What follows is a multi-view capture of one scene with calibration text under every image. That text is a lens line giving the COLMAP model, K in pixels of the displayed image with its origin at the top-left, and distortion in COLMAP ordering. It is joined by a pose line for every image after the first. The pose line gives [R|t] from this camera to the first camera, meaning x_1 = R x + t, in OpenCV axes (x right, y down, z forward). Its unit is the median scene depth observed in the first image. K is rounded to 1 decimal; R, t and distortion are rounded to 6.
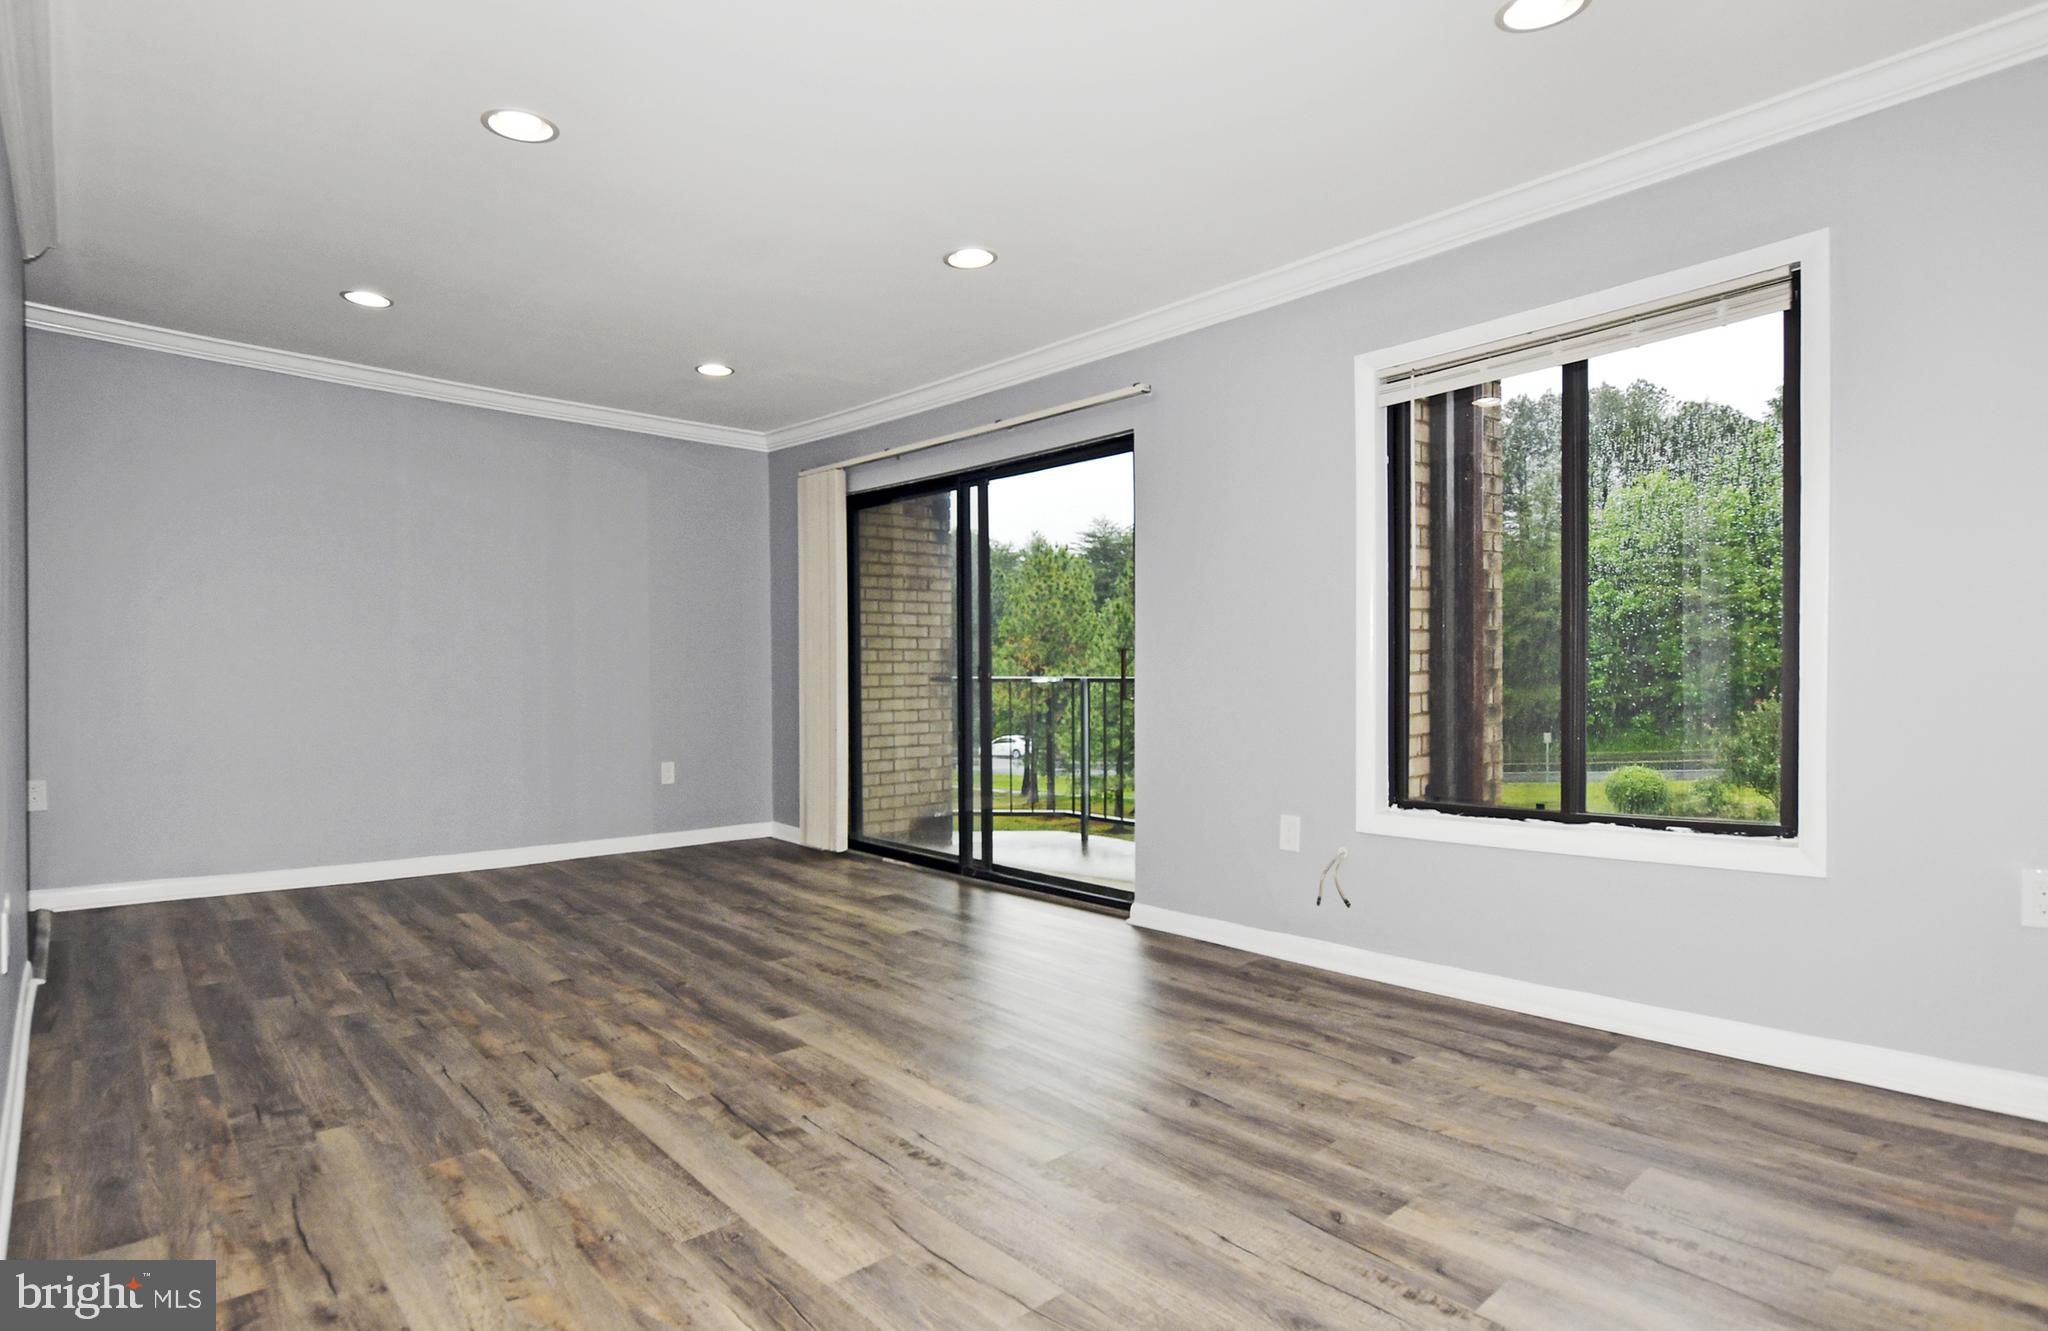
lens RADIAL K [[1021.8, 0, 954.5], [0, 1021.8, 684.6], [0, 0, 1]] dist [-0.071041, 0.016055]
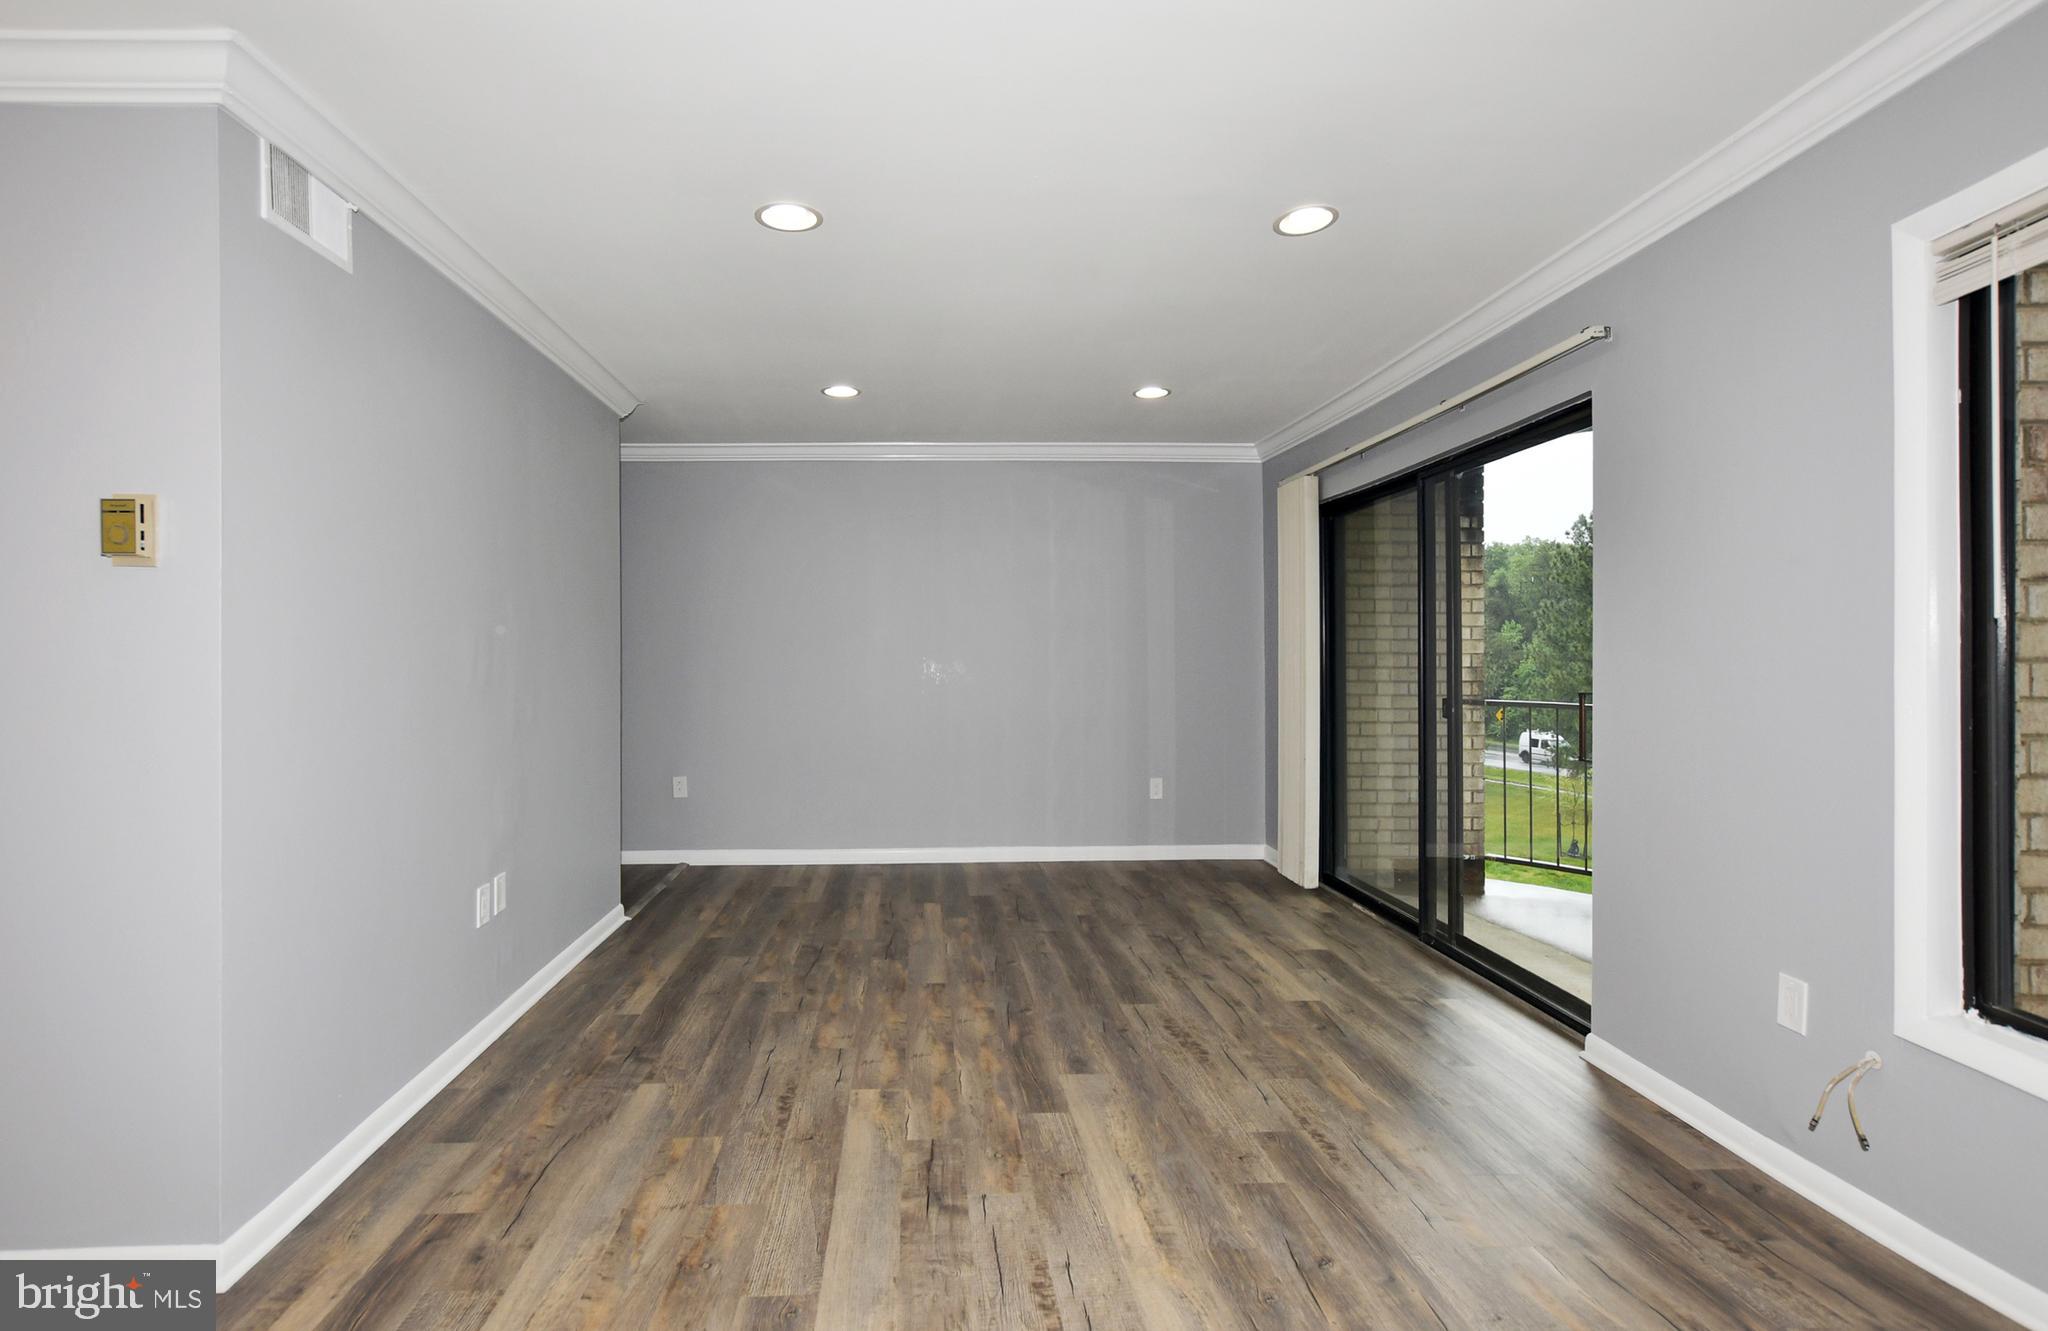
lens RADIAL K [[964.6, 0, 993.8], [0, 964.6, 663.4], [0, 0, 1]] dist [-0.006955, -0.000670]
pose [[0.806106, 0.009747, -0.591691, 0.321280], [-0.020877, 0.999710, -0.011975, -0.046660], [0.591403, 0.022006, 0.806076, 0.230428]]
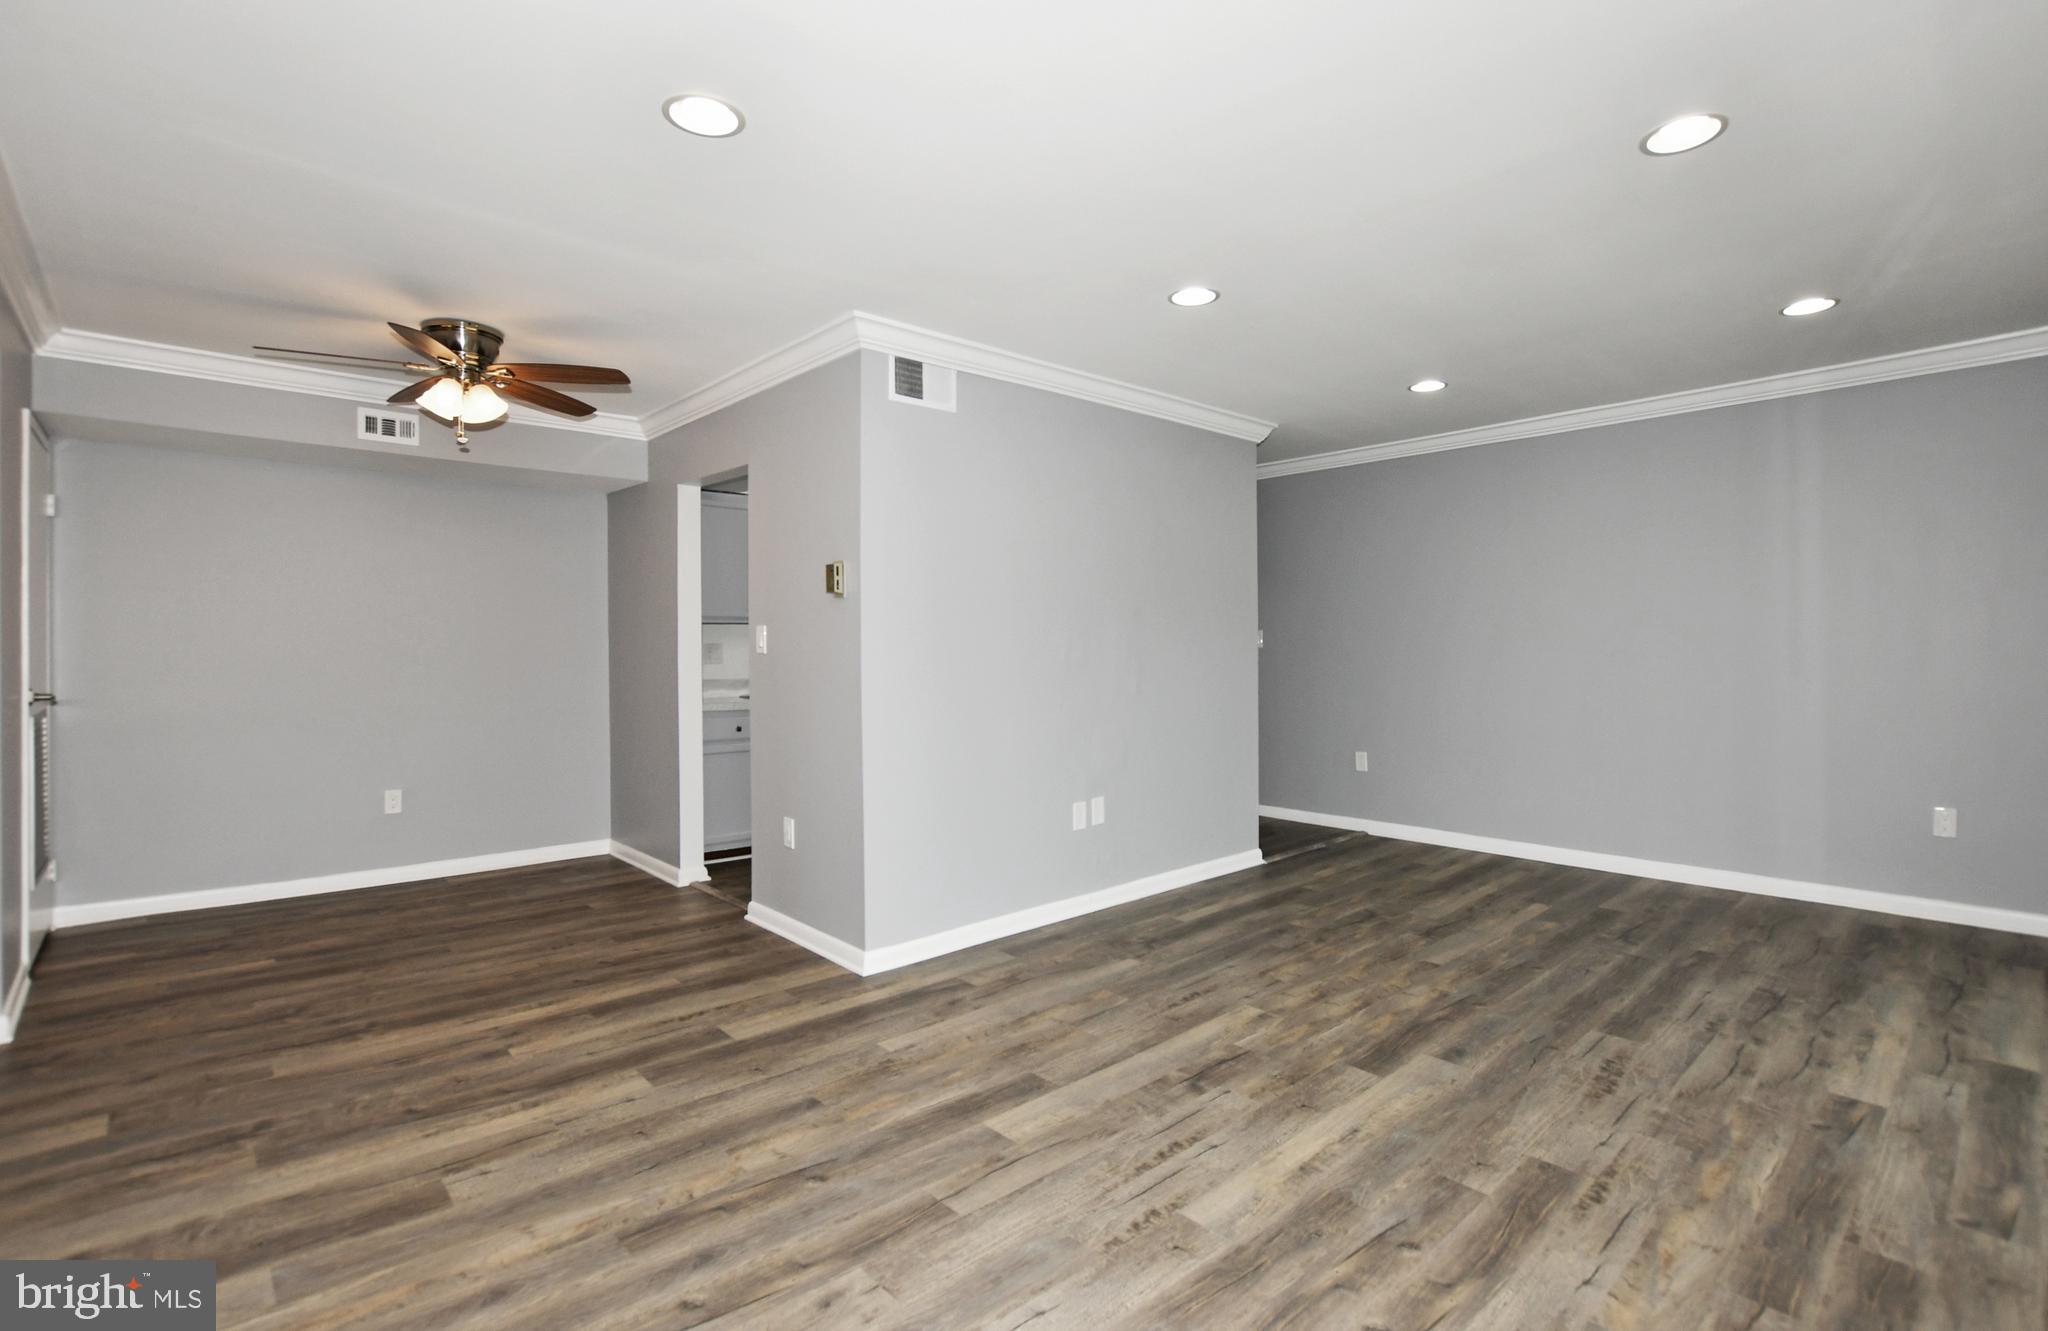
lens RADIAL K [[940.4, 0, 1024.0], [0, 940.4, 665.5], [0, 0, 1]] dist [-0.030263, -0.000362]
pose [[0.025658, 0.020281, -0.999465, 0.738151], [-0.021892, 0.999566, 0.019722, -0.053272], [0.999431, 0.021374, 0.026091, 0.616594]]
